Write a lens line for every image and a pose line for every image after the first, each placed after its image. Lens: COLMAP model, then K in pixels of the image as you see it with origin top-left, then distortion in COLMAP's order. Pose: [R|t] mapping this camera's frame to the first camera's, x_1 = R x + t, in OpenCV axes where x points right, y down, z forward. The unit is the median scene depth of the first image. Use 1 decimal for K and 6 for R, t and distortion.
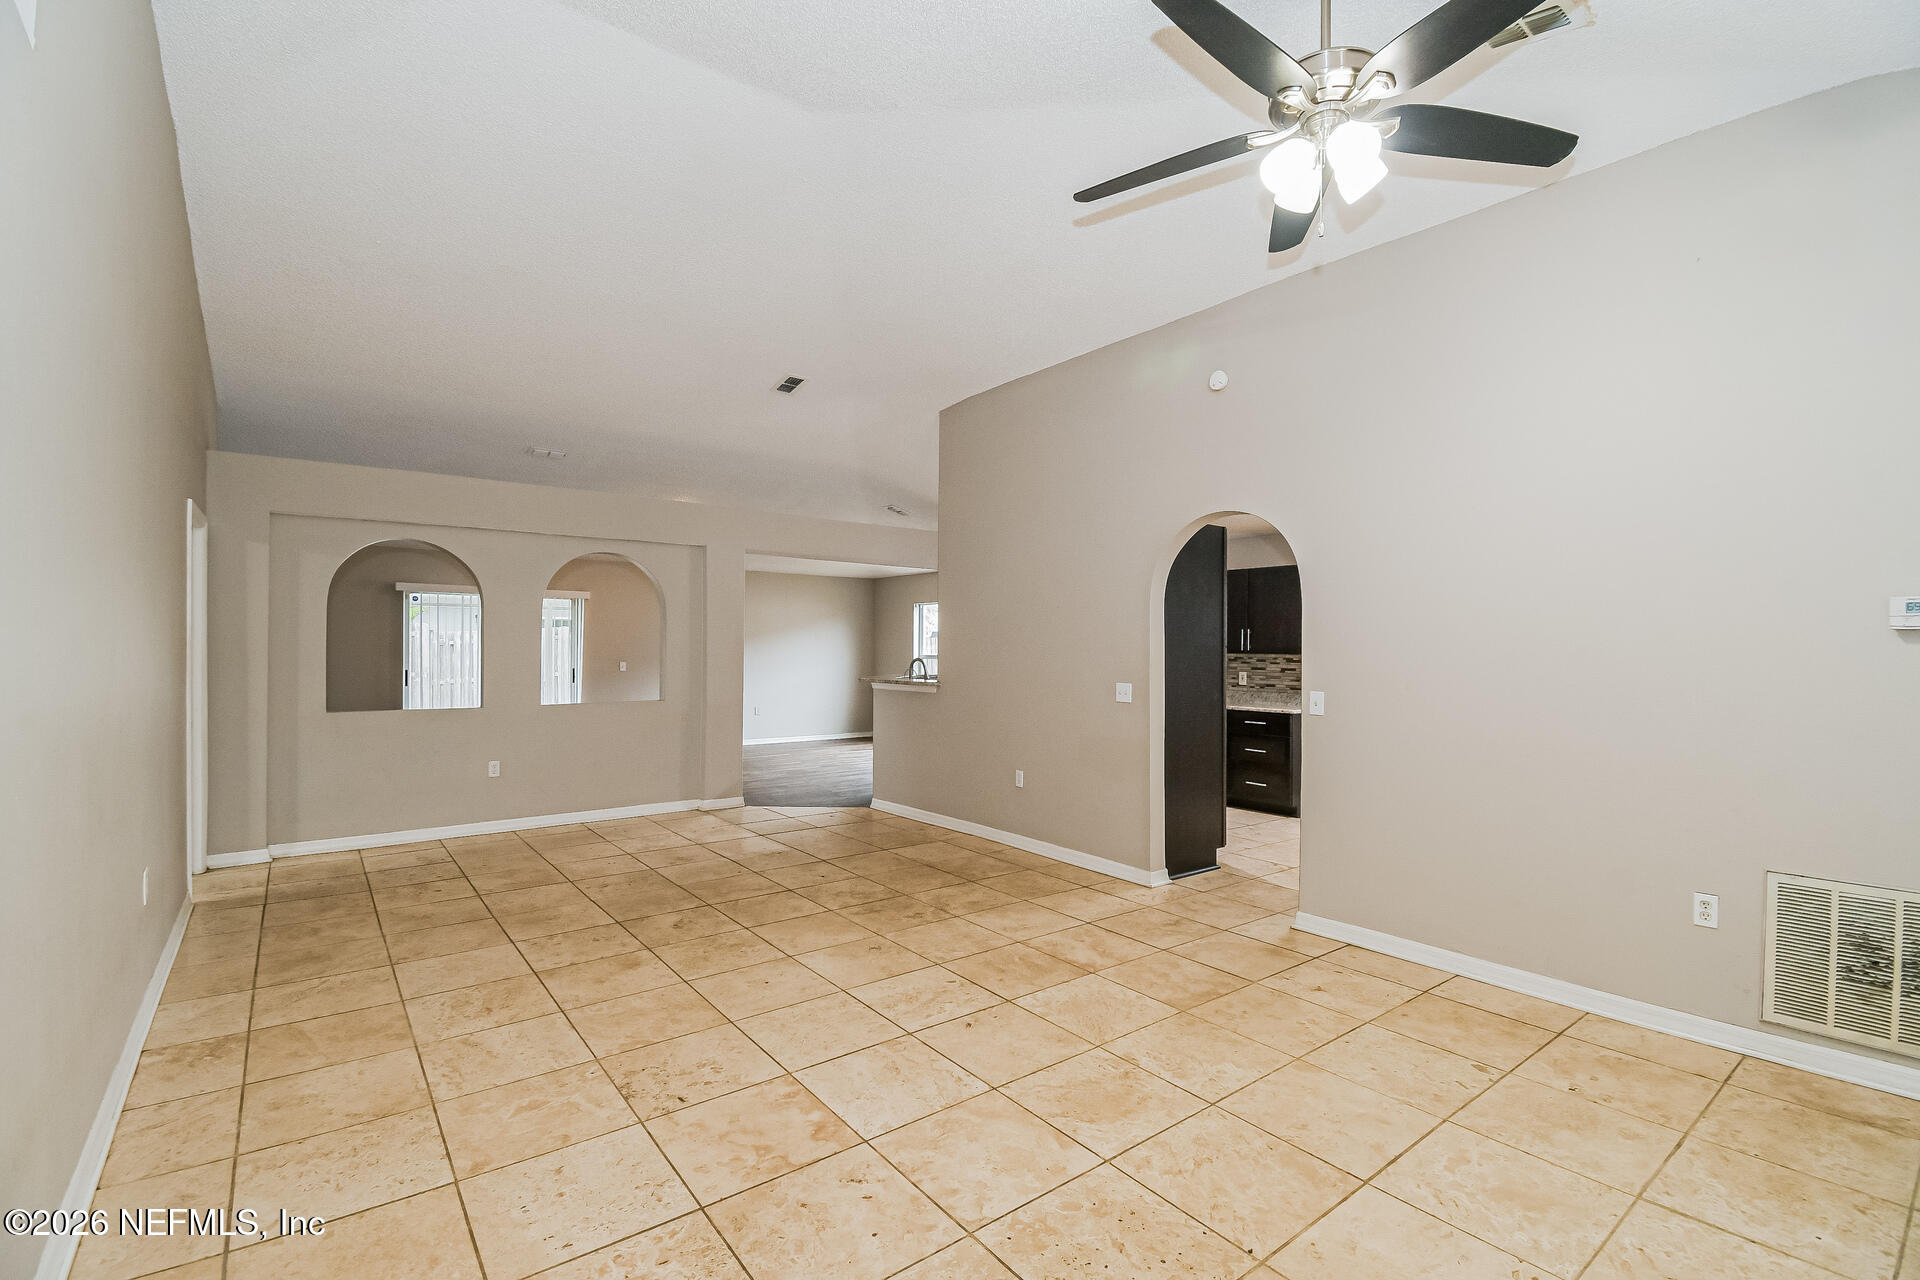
lens RADIAL K [[852.6, 0, 944.2], [0, 852.6, 625.6], [0, 0, 1]] dist [0.016398, -0.021605]
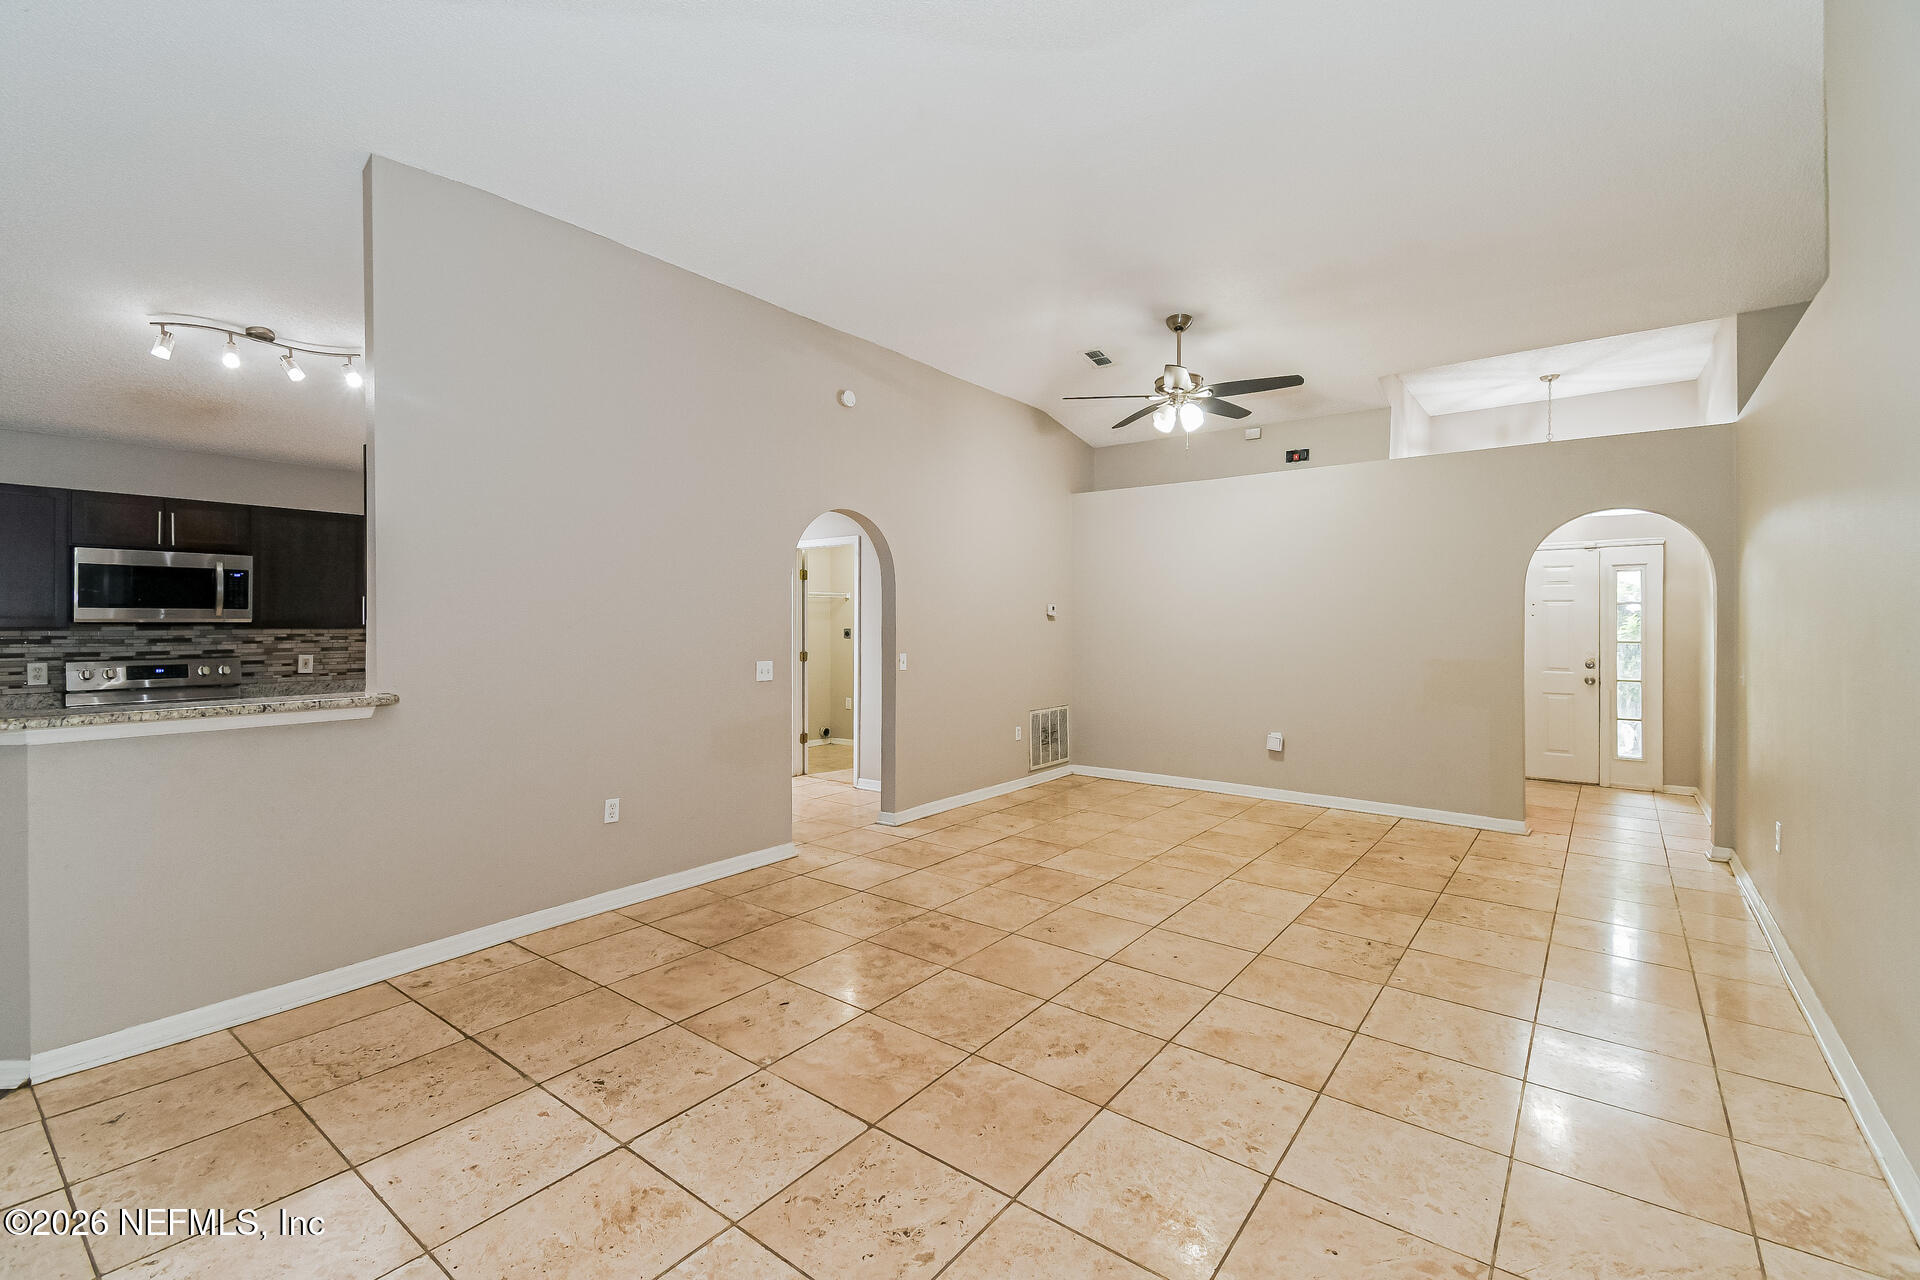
lens RADIAL K [[837.9, 0, 961.6], [0, 837.9, 620.9], [0, 0, 1]] dist [0.036343, -0.017068]
pose [[-0.274899, -0.007596, 0.961443, -0.937033], [-0.028084, 0.999606, -0.000133, 0.020978], [-0.961063, -0.027037, -0.275004, 1.304732]]
